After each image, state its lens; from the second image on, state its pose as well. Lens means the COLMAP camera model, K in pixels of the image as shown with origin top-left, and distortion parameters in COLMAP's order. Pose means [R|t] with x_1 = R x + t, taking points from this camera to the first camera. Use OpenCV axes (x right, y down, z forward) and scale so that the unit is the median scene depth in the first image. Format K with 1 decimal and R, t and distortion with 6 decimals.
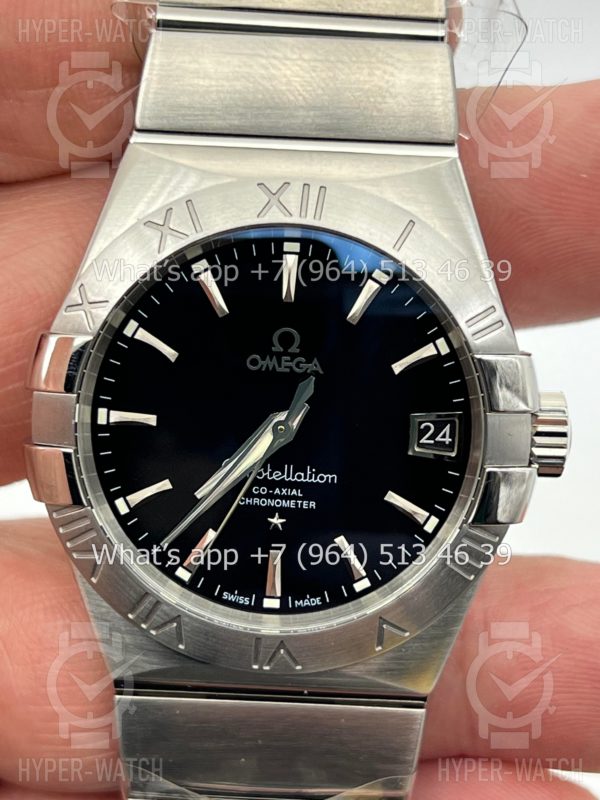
lens RADIAL K [[1827.7, 0, 295.5], [0, 1827.7, 400.4], [0, 0, 1]] dist [0.299935, 0.000000]
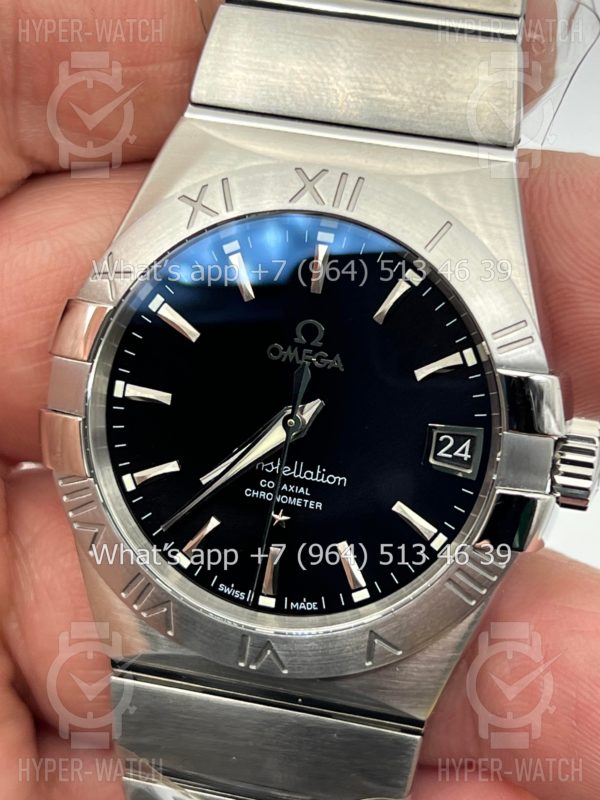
lens RADIAL K [[1827.7, 0, 318.2], [0, 1827.7, 394.4], [0, 0, 1]] dist [0.299935, 0.000000]
pose [[0.979803, 0.116076, -0.162829, 0.159376], [-0.118074, 0.993001, -0.002616, 0.001458], [0.161385, 0.021789, 0.986651, 0.048174]]
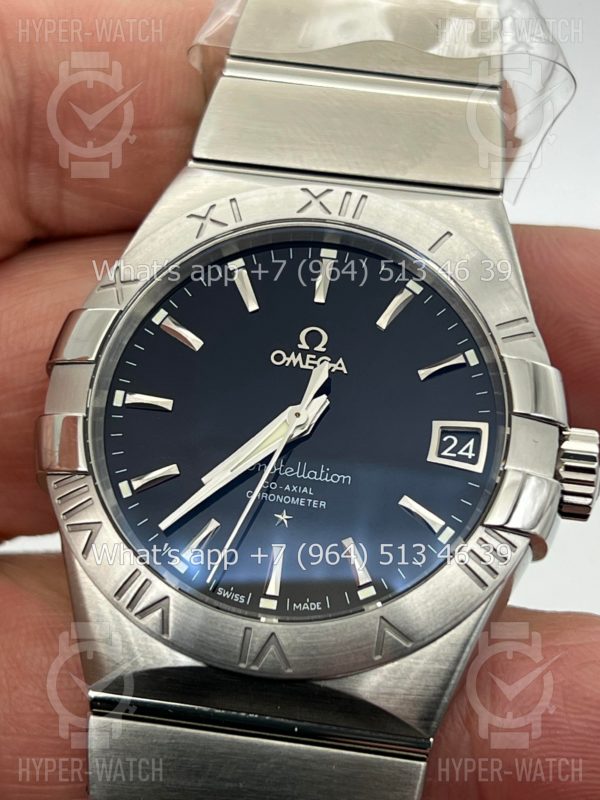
lens RADIAL K [[1827.7, 0, 300.8], [0, 1827.7, 400.0], [0, 0, 1]] dist [0.299935, 0.000000]
pose [[0.992763, 0.083905, -0.085917, 0.075188], [-0.110733, 0.916451, -0.384519, 0.374496], [0.046476, 0.391250, 0.919110, 0.105798]]
